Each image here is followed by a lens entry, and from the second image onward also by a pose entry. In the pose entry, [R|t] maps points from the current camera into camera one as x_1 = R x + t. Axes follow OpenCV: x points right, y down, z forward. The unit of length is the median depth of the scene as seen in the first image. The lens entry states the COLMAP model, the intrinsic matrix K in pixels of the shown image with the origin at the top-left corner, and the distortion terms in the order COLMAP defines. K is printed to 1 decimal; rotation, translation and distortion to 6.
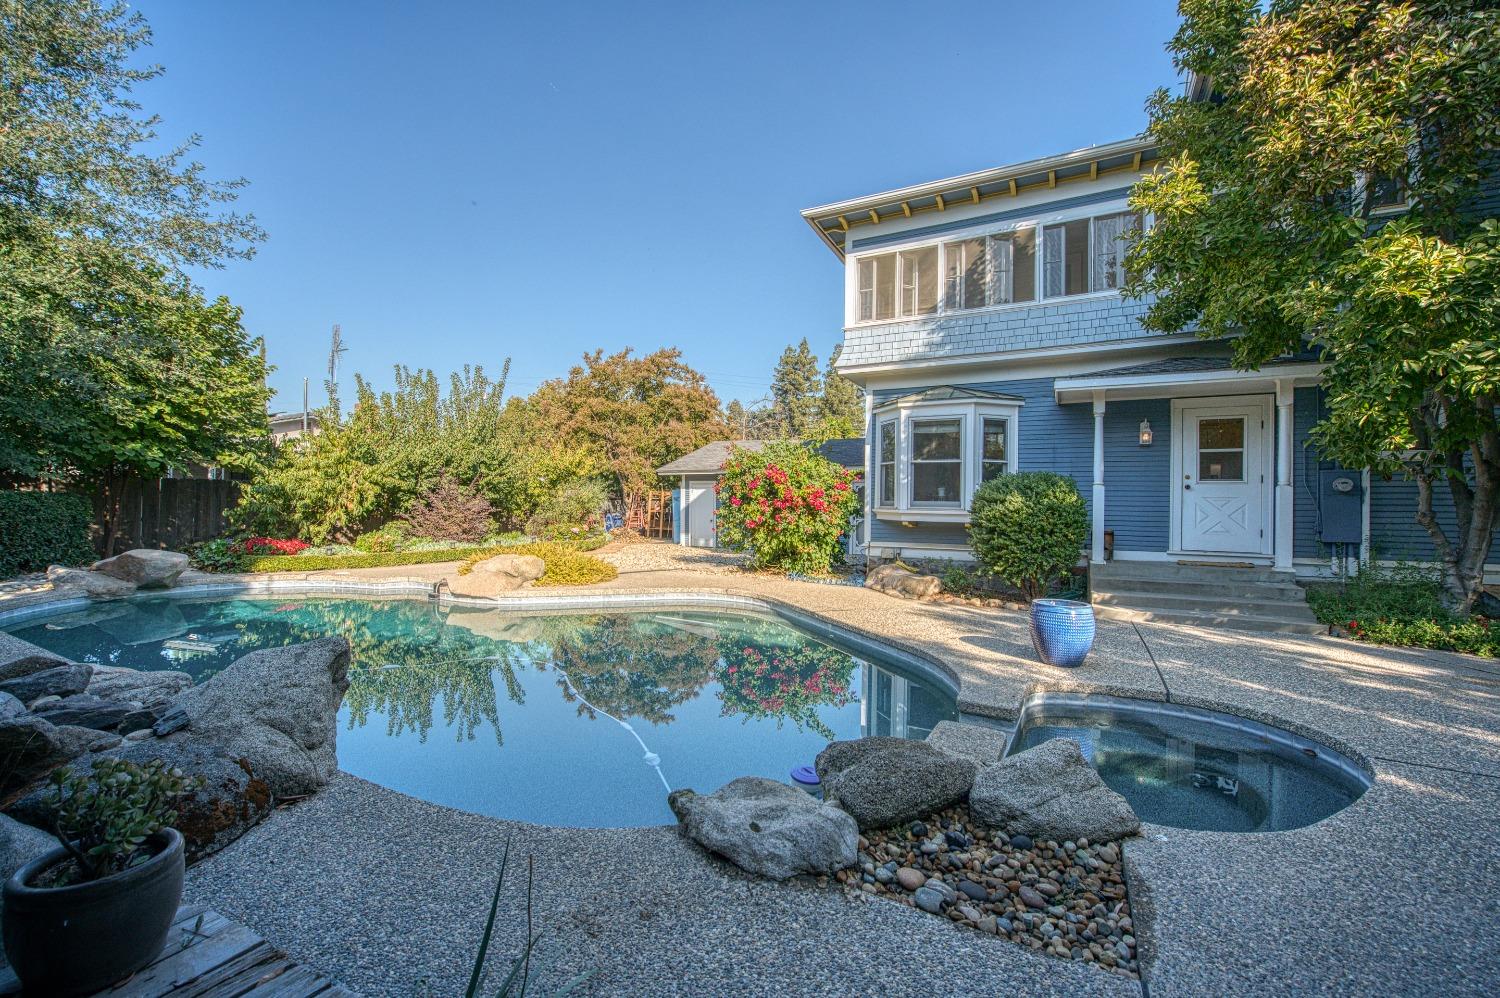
lens RADIAL K [[590.7, 0, 767.3], [0, 590.7, 504.1], [0, 0, 1]] dist [-0.017420, -0.001079]
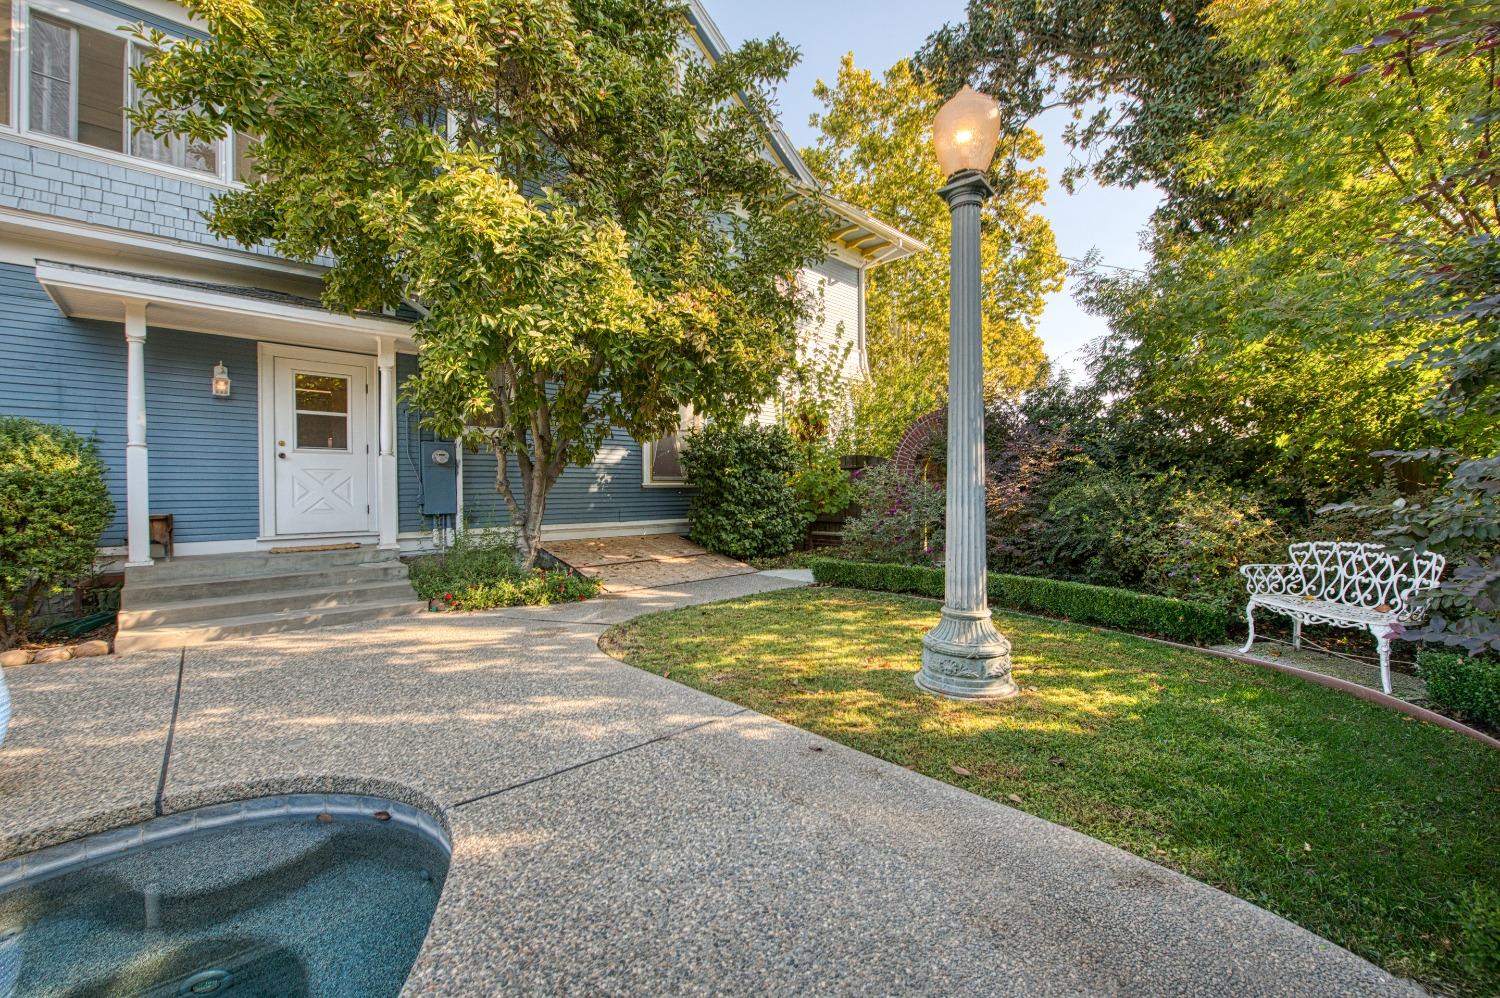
lens RADIAL K [[590.7, 0, 761.1], [0, 590.7, 491.7], [0, 0, 1]] dist [-0.017420, -0.001079]
pose [[0.302215, -0.016859, 0.953091, 0.212117], [0.008932, 0.999850, 0.014854, 0.019942], [-0.953198, 0.004024, 0.302320, 0.182445]]
